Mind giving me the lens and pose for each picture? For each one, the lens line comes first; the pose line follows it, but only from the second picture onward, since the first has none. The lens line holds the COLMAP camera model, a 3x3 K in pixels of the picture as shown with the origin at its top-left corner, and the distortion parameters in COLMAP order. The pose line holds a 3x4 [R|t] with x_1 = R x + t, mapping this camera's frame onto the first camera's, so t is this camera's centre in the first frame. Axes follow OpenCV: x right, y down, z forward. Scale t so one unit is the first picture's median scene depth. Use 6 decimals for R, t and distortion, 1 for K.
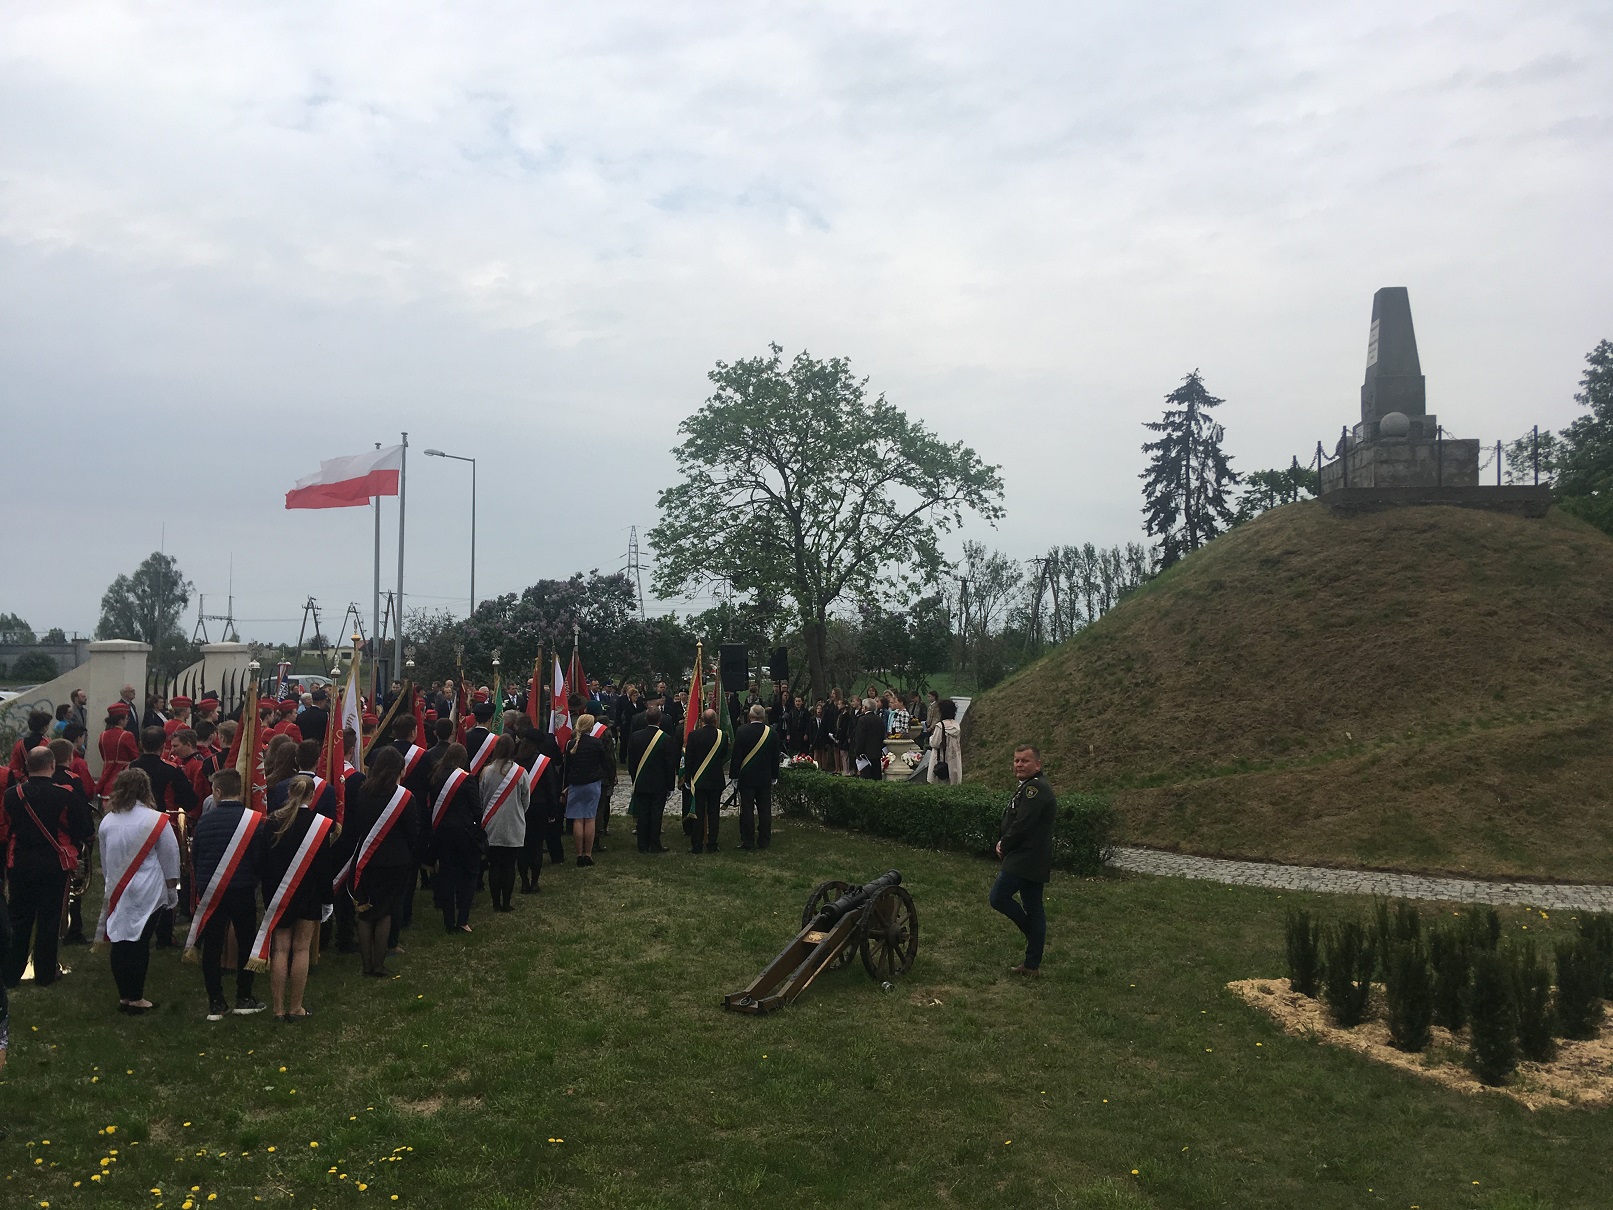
lens RADIAL K [[1355.0, 0, 801.3], [0, 1355.0, 607.9], [0, 0, 1]] dist [0.130910, -0.190297]
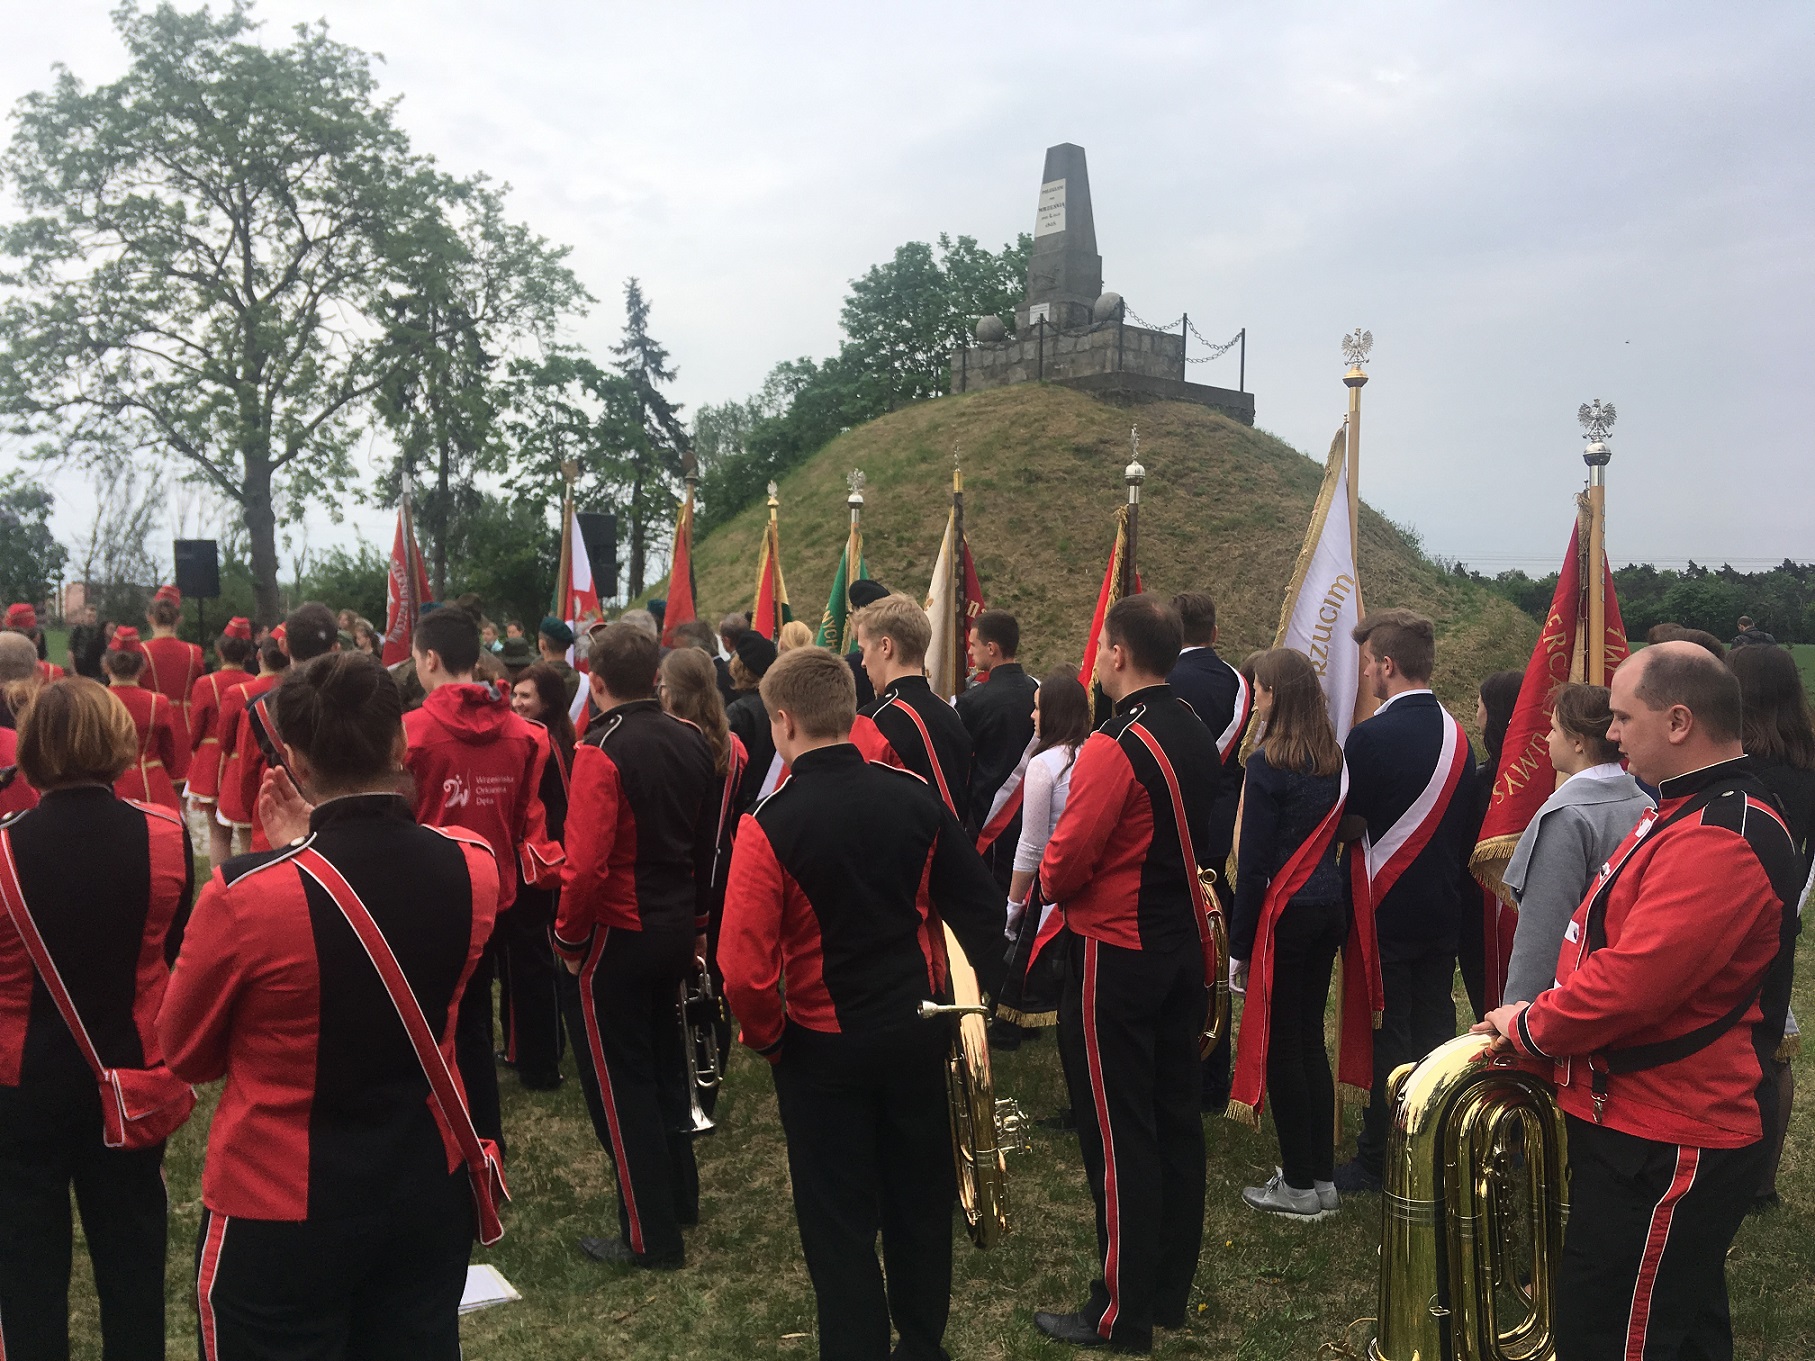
lens RADIAL K [[1524.7, 0, 901.6], [0, 1524.7, 683.8], [0, 0, 1]] dist [0.130910, -0.190297]
pose [[0.665752, -0.025605, 0.745734, -0.418324], [-0.038009, 0.996950, 0.068163, 0.047040], [-0.745205, -0.073724, 0.662748, 0.466052]]
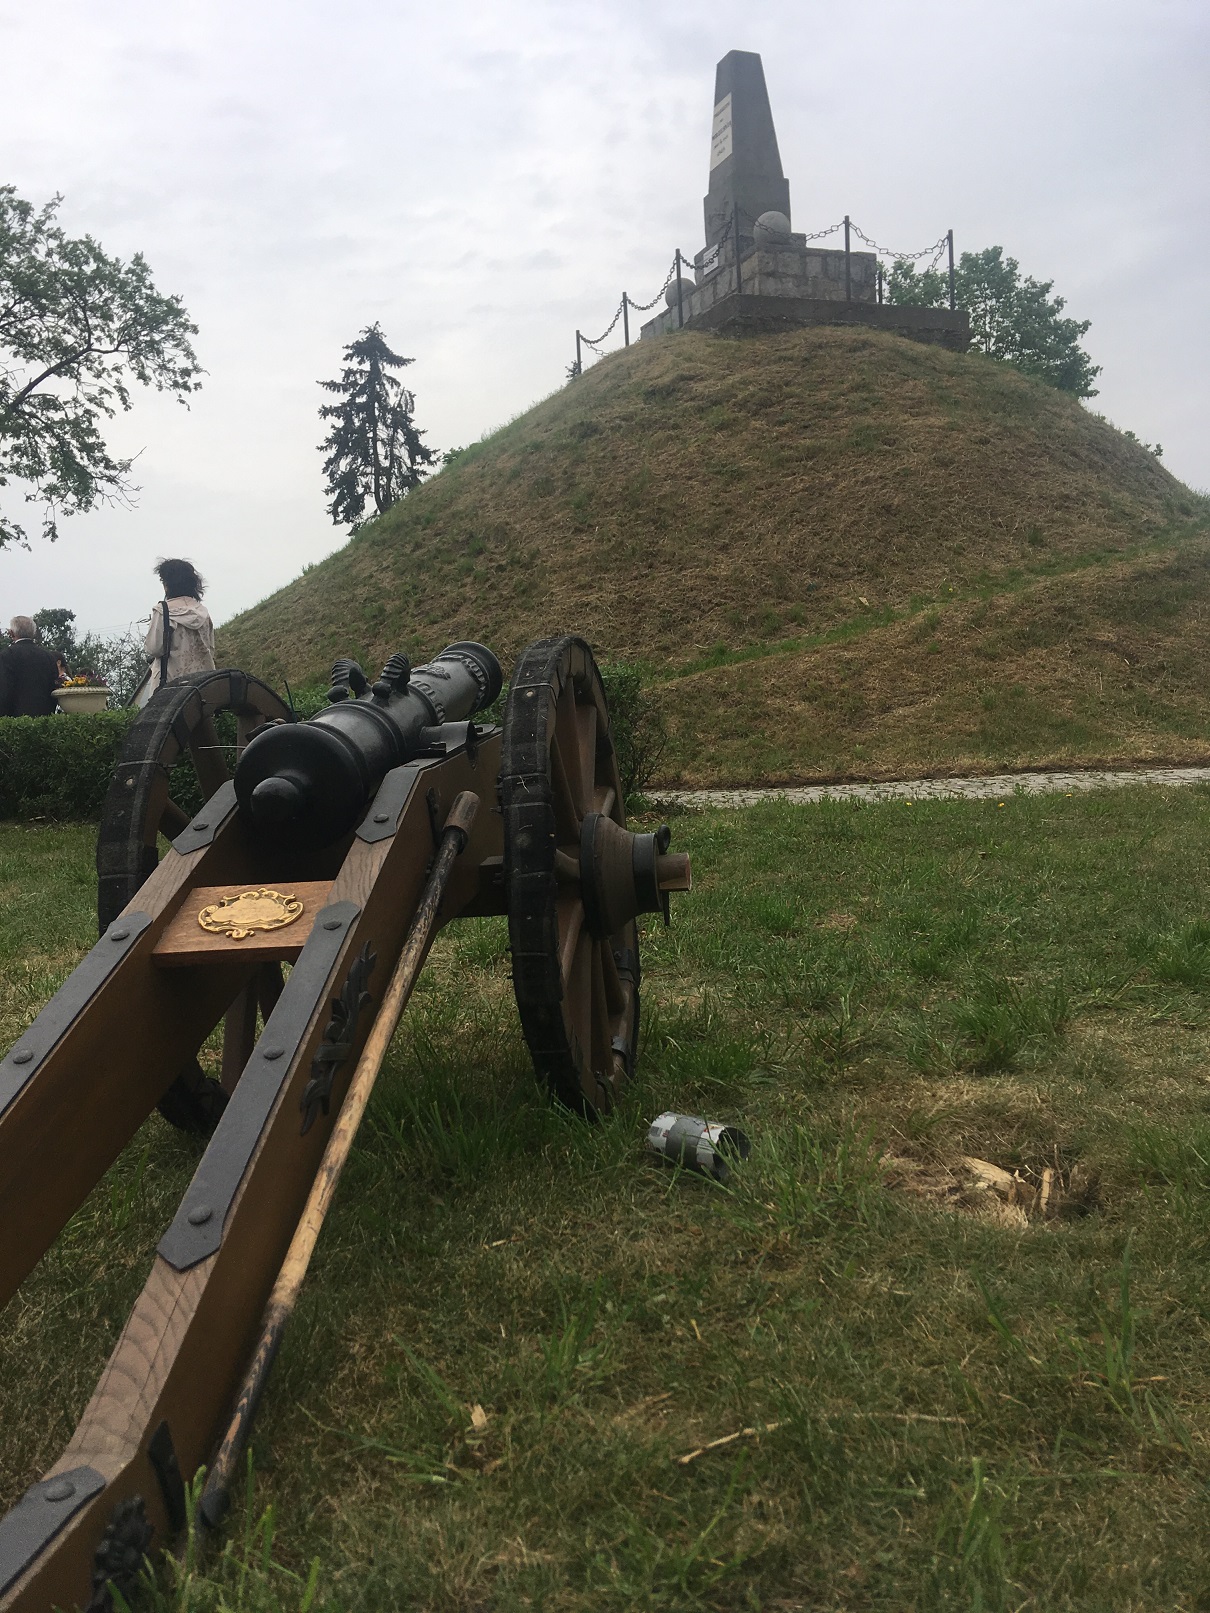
lens RADIAL K [[1355.0, 0, 605.0], [0, 1355.0, 806.5], [0, 0, 1]] dist [0.130910, -0.190297]
pose [[0.877007, -0.073016, 0.474896, -0.011304], [0.035250, 0.995500, 0.087962, 0.107259], [-0.479182, -0.060403, 0.875635, 0.421411]]
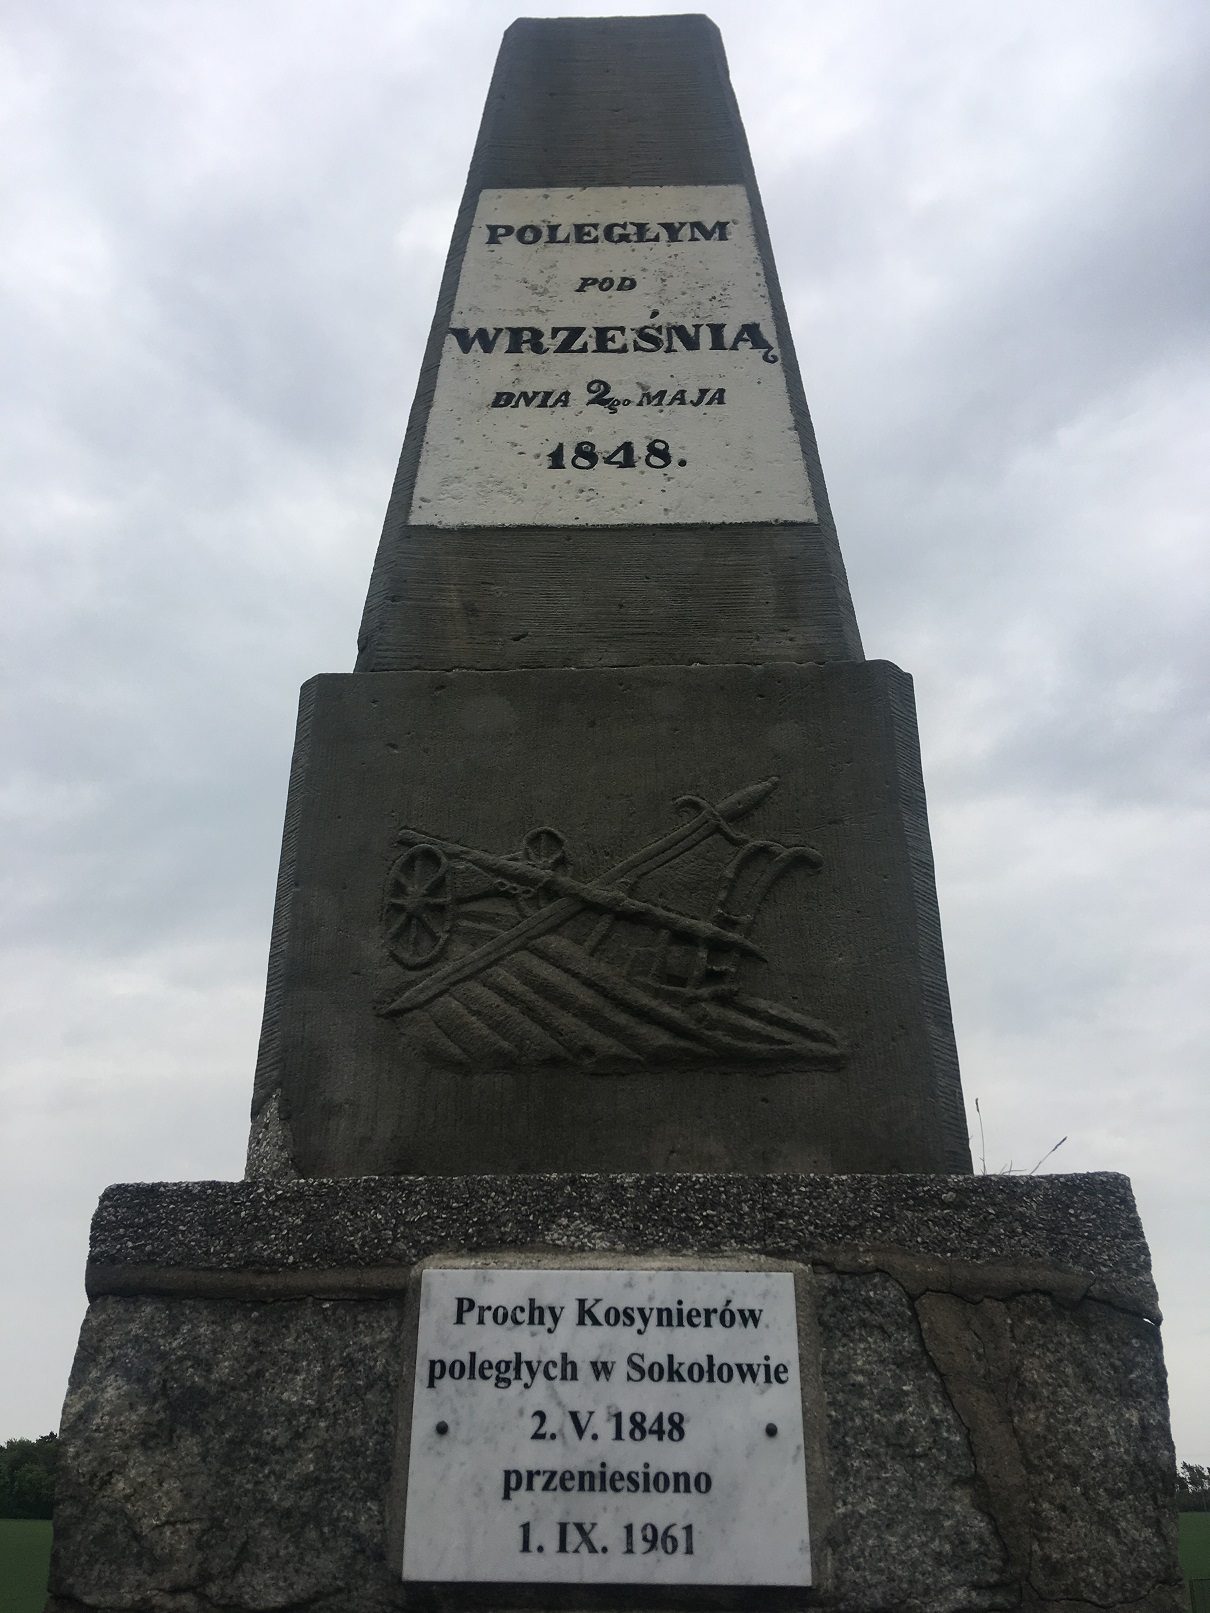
lens RADIAL K [[1355.0, 0, 605.0], [0, 1355.0, 806.5], [0, 0, 1]] dist [0.130910, -0.190297]
pose [[-0.072478, 0.442955, 0.893610, 0.390667], [-0.041136, 0.893876, -0.446423, -0.138868], [-0.996521, -0.069115, -0.046565, 1.132221]]
